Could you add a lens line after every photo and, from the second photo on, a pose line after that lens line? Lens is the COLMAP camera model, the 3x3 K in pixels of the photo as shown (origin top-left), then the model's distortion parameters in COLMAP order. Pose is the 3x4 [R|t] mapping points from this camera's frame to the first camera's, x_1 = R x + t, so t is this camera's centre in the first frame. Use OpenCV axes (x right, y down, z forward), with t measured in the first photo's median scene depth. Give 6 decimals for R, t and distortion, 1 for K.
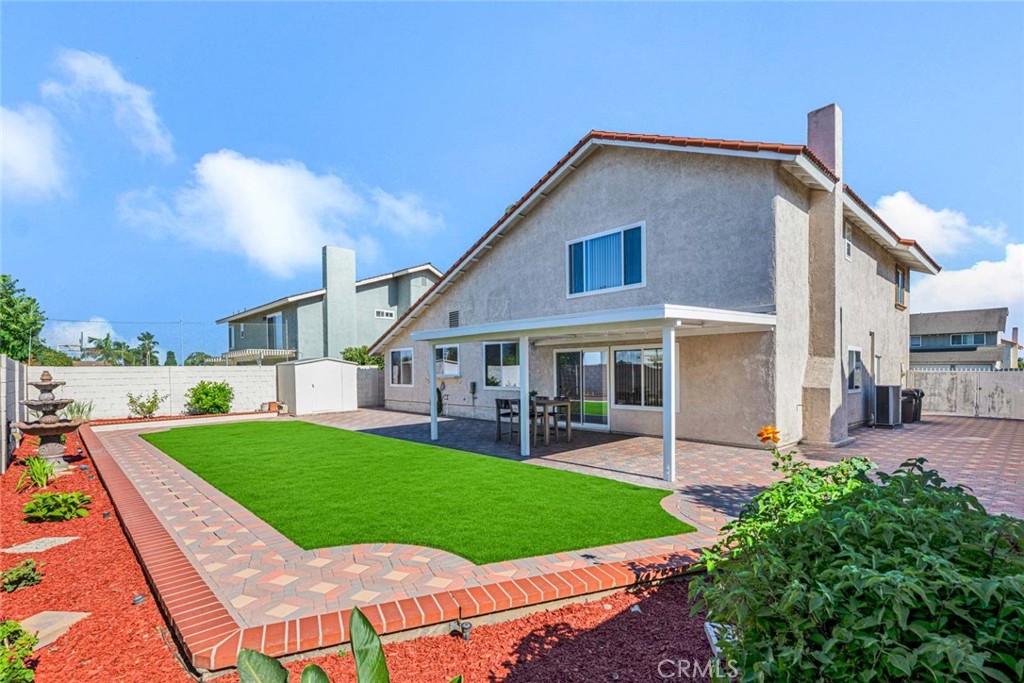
lens RADIAL K [[481.6, 0, 511.7], [0, 481.6, 379.4], [0, 0, 1]] dist [0.000680, 0.000147]
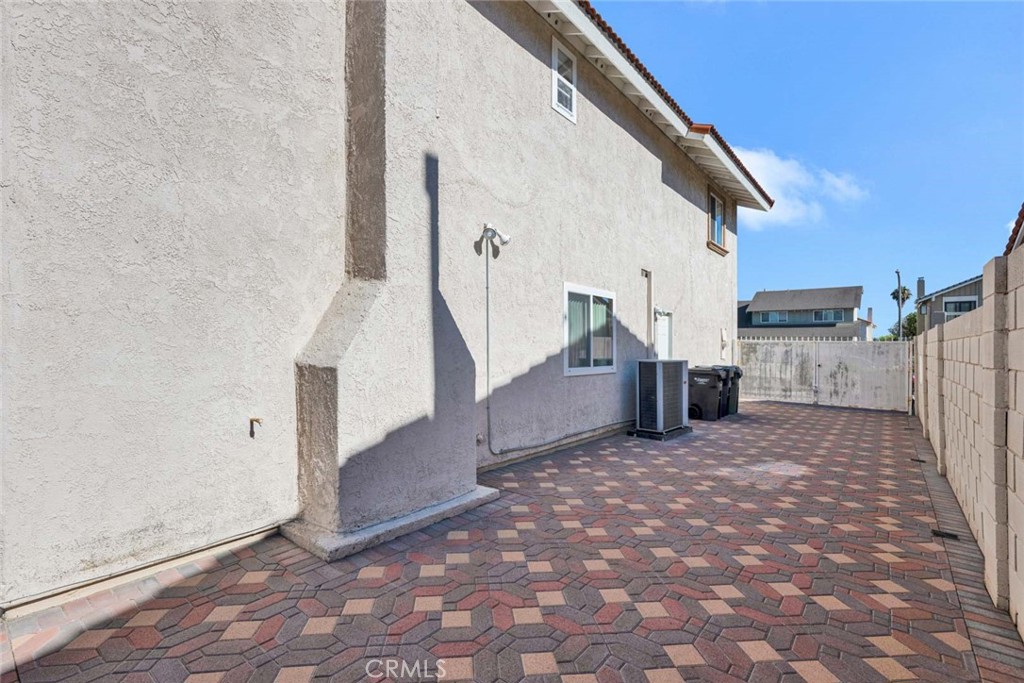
lens RADIAL K [[465.3, 0, 512.0], [0, 465.3, 341.5], [0, 0, 1]] dist [-0.001999, -0.000170]
pose [[0.989007, 0.009909, 0.147539, 0.417056], [-0.006054, 0.999629, -0.026561, 0.004695], [-0.147748, 0.025376, 0.988699, 0.382813]]
